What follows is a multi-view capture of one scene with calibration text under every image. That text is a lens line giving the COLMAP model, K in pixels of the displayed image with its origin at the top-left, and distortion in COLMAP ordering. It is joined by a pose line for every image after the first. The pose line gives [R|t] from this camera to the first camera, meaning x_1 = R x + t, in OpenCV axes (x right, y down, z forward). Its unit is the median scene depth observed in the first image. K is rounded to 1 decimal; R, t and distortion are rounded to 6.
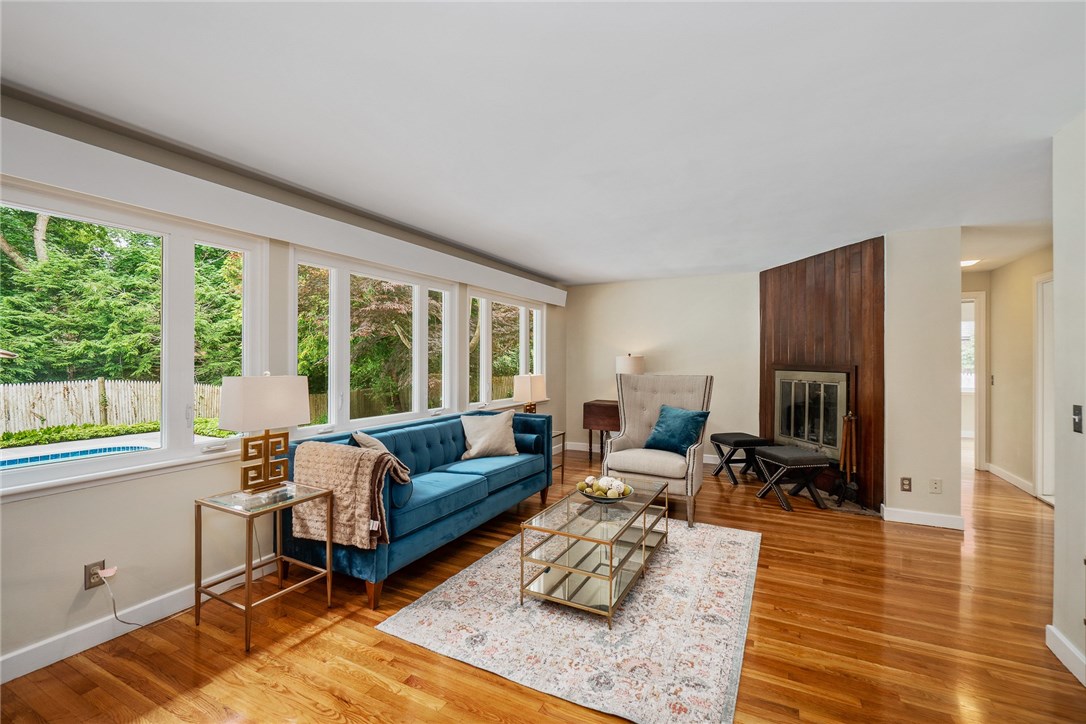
lens RADIAL K [[472.4, 0, 535.1], [0, 472.4, 360.1], [0, 0, 1]] dist [-0.000378, 0.000261]
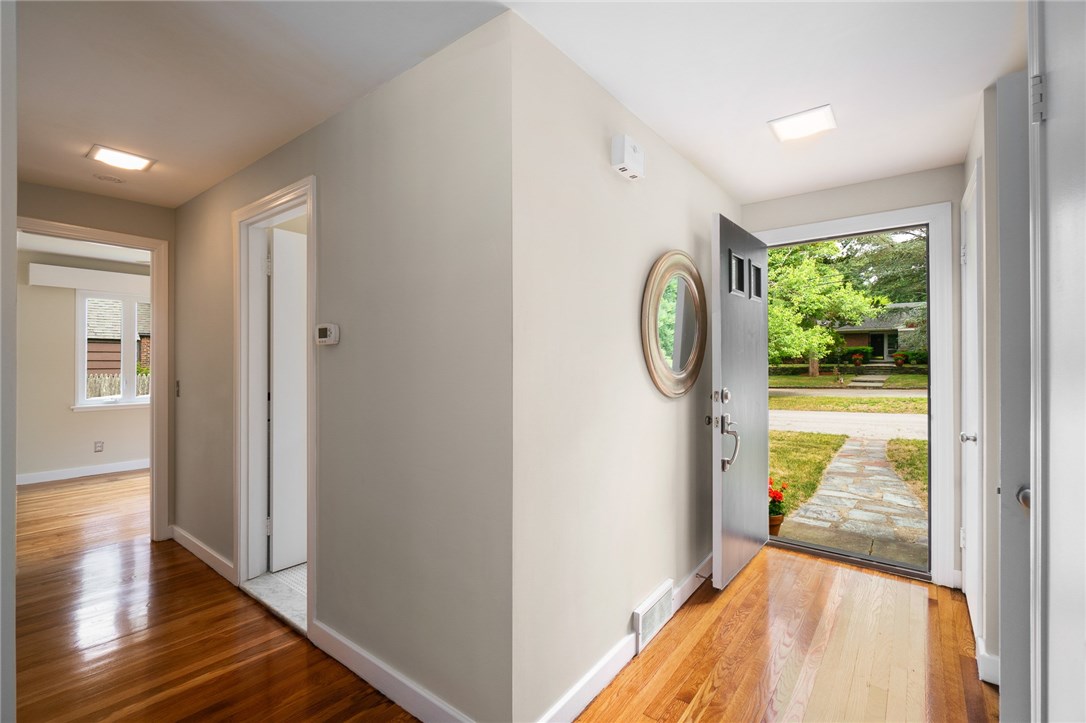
lens RADIAL K [[472.4, 0, 543.3], [0, 472.4, 361.7], [0, 0, 1]] dist [-0.000378, 0.000261]
pose [[0.180869, -0.001900, 0.983505, 0.801744], [-0.004421, 0.999986, 0.002745, 0.010088], [-0.983497, -0.004844, 0.180858, 0.755642]]
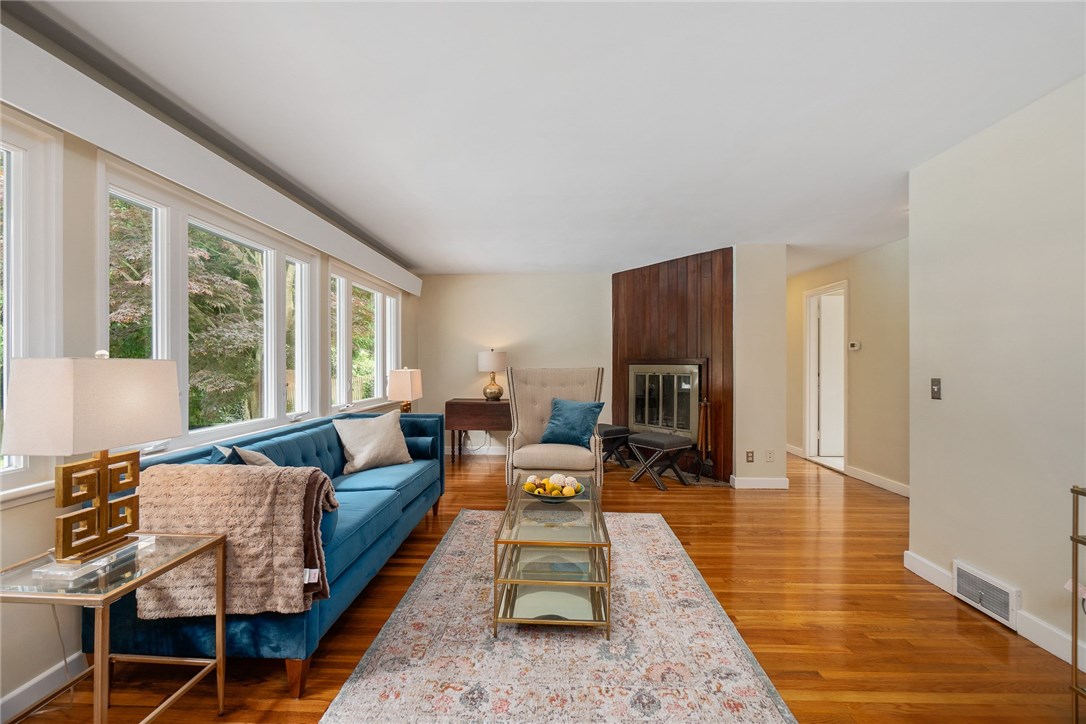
lens RADIAL K [[472.4, 0, 540.2], [0, 472.4, 367.3], [0, 0, 1]] dist [-0.000378, 0.000261]
pose [[0.904508, -0.005881, 0.426416, -0.247096], [0.002239, 0.999957, 0.009042, 0.031314], [-0.426450, -0.007224, 0.904482, 0.179457]]
